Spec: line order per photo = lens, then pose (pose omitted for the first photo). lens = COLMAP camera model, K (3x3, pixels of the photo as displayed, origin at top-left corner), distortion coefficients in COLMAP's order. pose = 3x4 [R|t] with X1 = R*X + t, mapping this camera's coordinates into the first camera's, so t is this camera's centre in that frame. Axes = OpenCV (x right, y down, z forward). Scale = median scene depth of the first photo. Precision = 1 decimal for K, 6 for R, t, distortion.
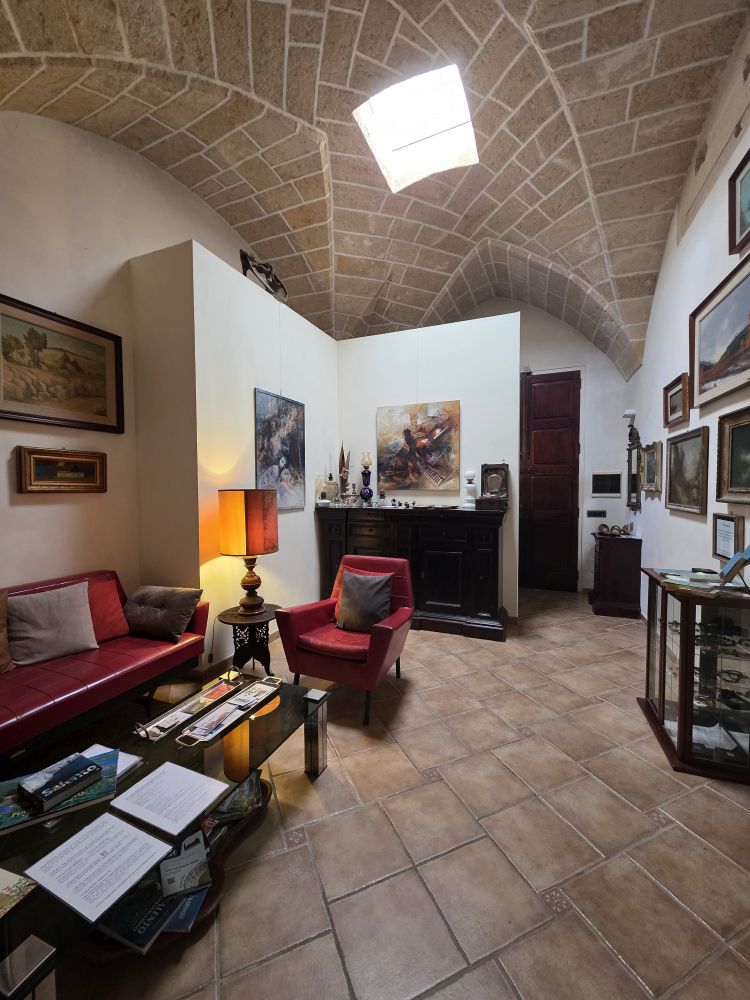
lens RADIAL K [[400.0, 0, 378.7], [0, 400.0, 499.7], [0, 0, 1]] dist [0.004060, 0.000320]
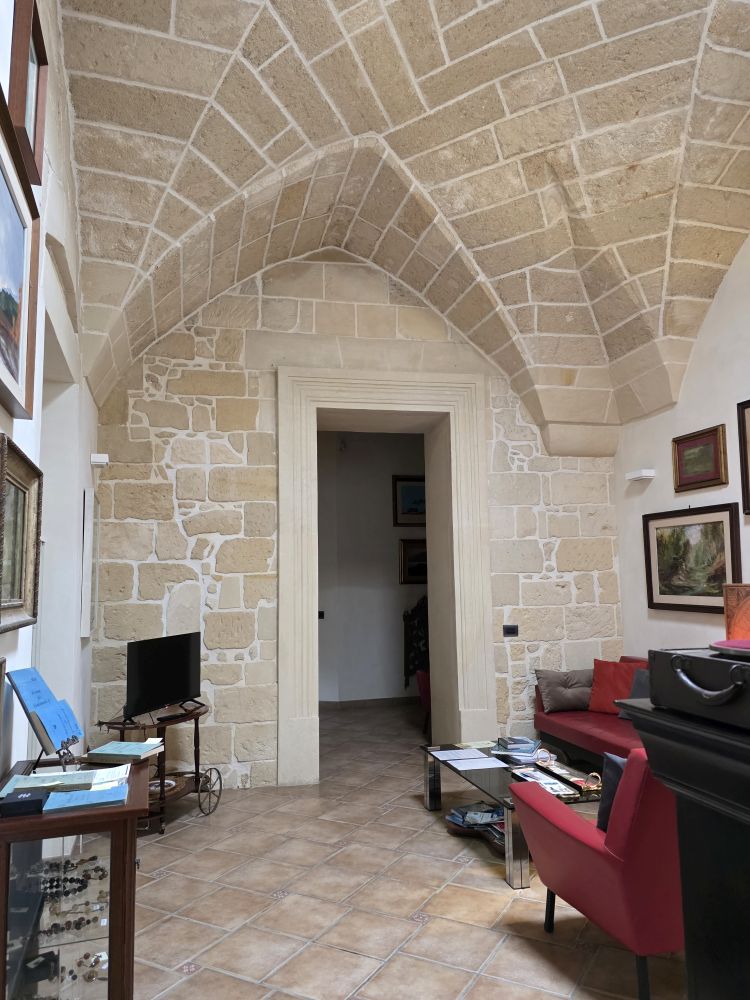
lens RADIAL K [[702.5, 0, 375.1], [0, 702.5, 501.1], [0, 0, 1]] dist [0.001895, 0.000126]
pose [[-0.794725, -0.050337, -0.604878, 1.082864], [-0.001245, 0.996688, -0.081306, -0.085693], [0.606968, -0.063863, -0.792156, 2.024431]]
